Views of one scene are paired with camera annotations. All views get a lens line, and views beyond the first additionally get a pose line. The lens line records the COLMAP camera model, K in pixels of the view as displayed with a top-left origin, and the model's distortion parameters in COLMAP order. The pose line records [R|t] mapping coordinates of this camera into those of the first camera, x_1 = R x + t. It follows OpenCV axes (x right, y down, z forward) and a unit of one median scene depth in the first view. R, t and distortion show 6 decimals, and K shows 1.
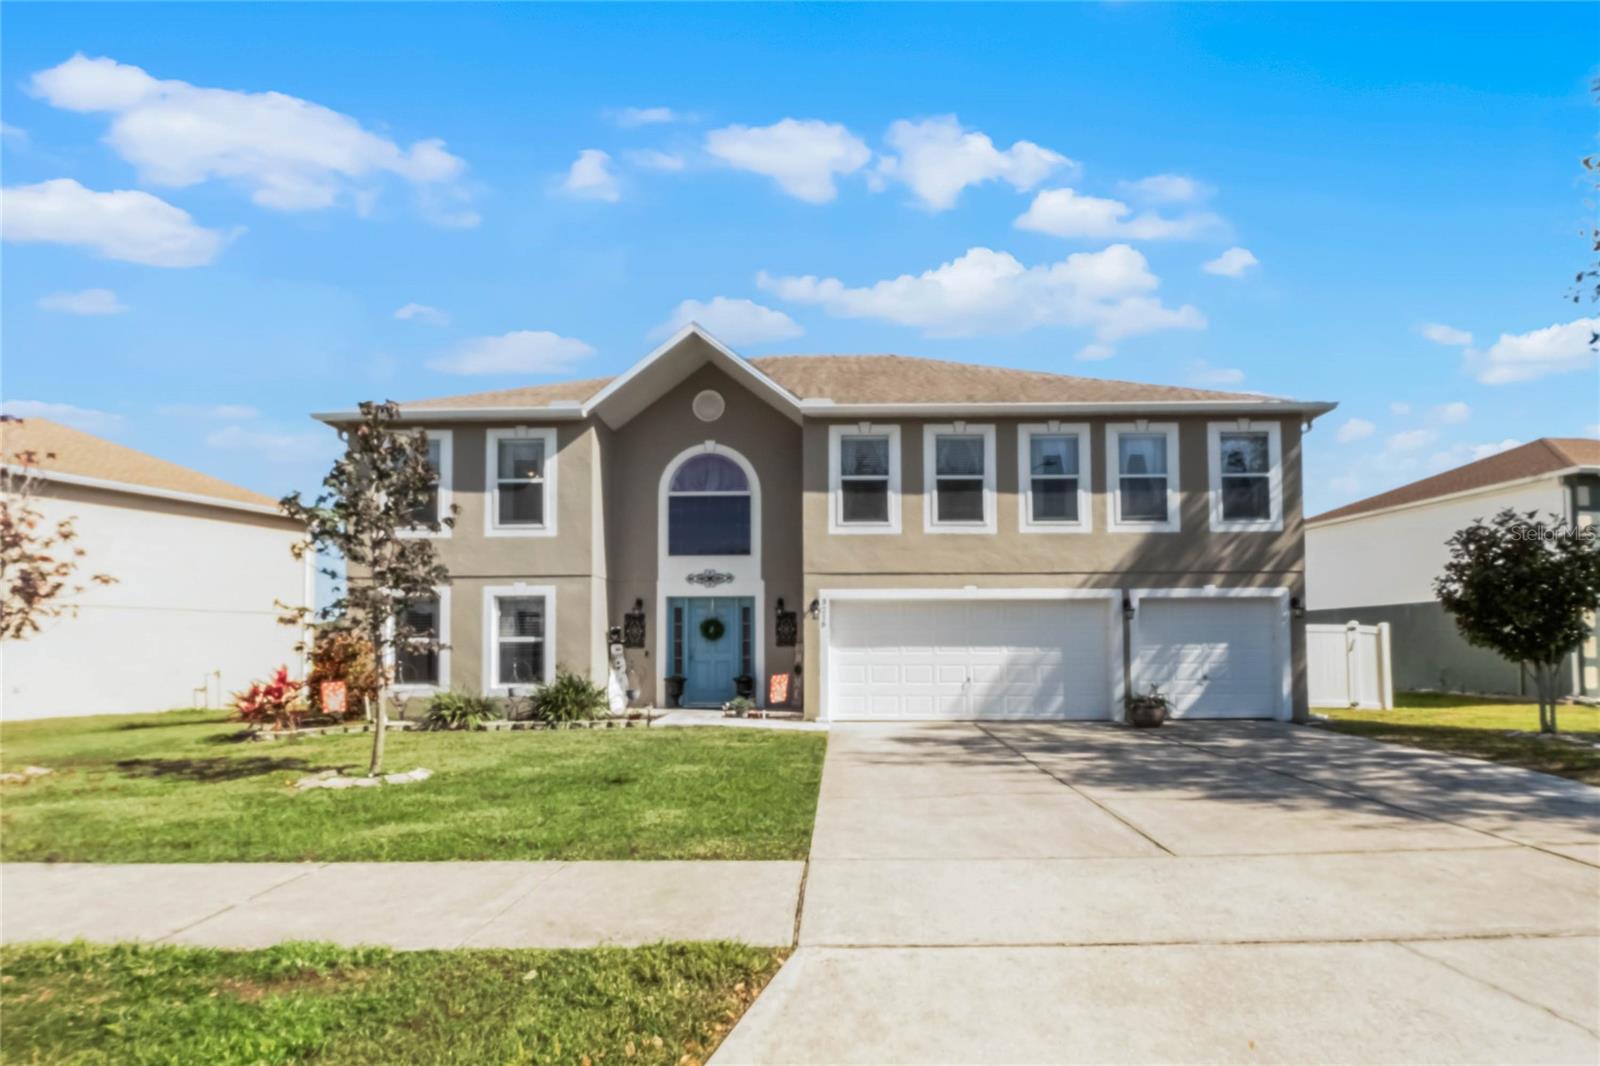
lens RADIAL K [[668.9, 0, 801.5], [0, 668.9, 537.6], [0, 0, 1]] dist [-0.001039, 0.000031]
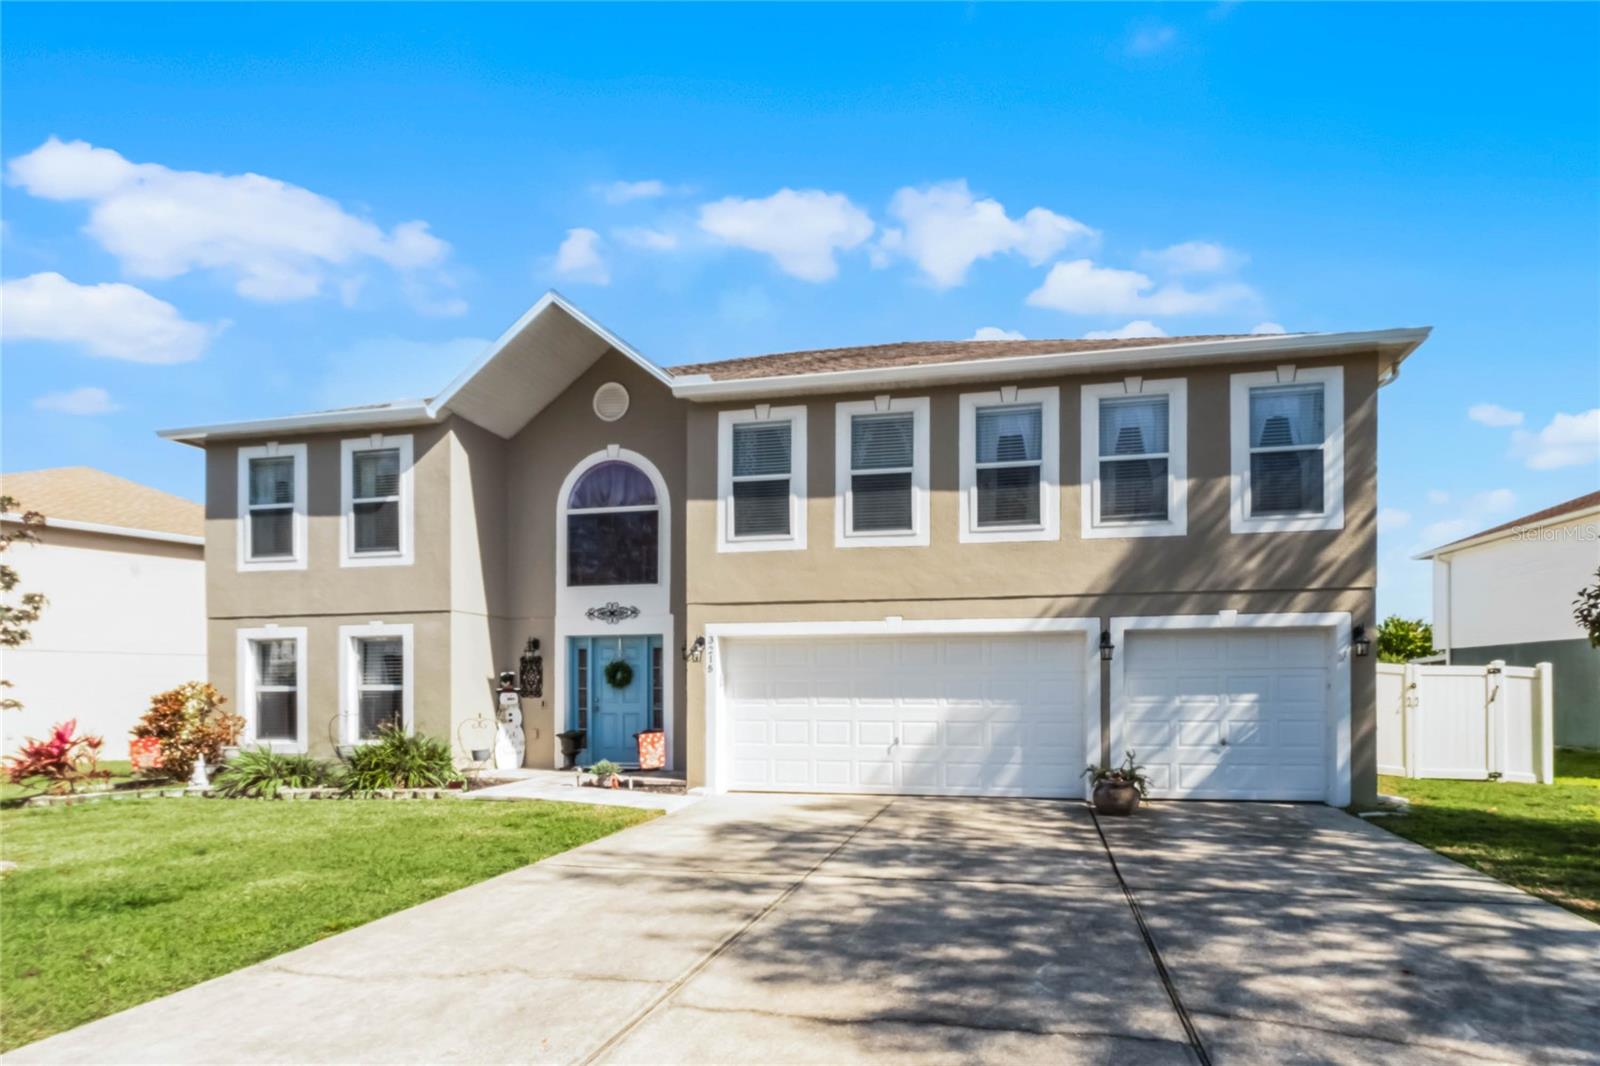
lens RADIAL K [[717.1, 0, 802.8], [0, 717.1, 610.9], [0, 0, 1]] dist [0.001083, 0.000035]
pose [[0.991397, -0.014577, -0.130074, 0.252291], [0.021303, 0.998498, 0.050469, 0.022756], [0.129143, -0.052806, 0.990219, 0.191800]]
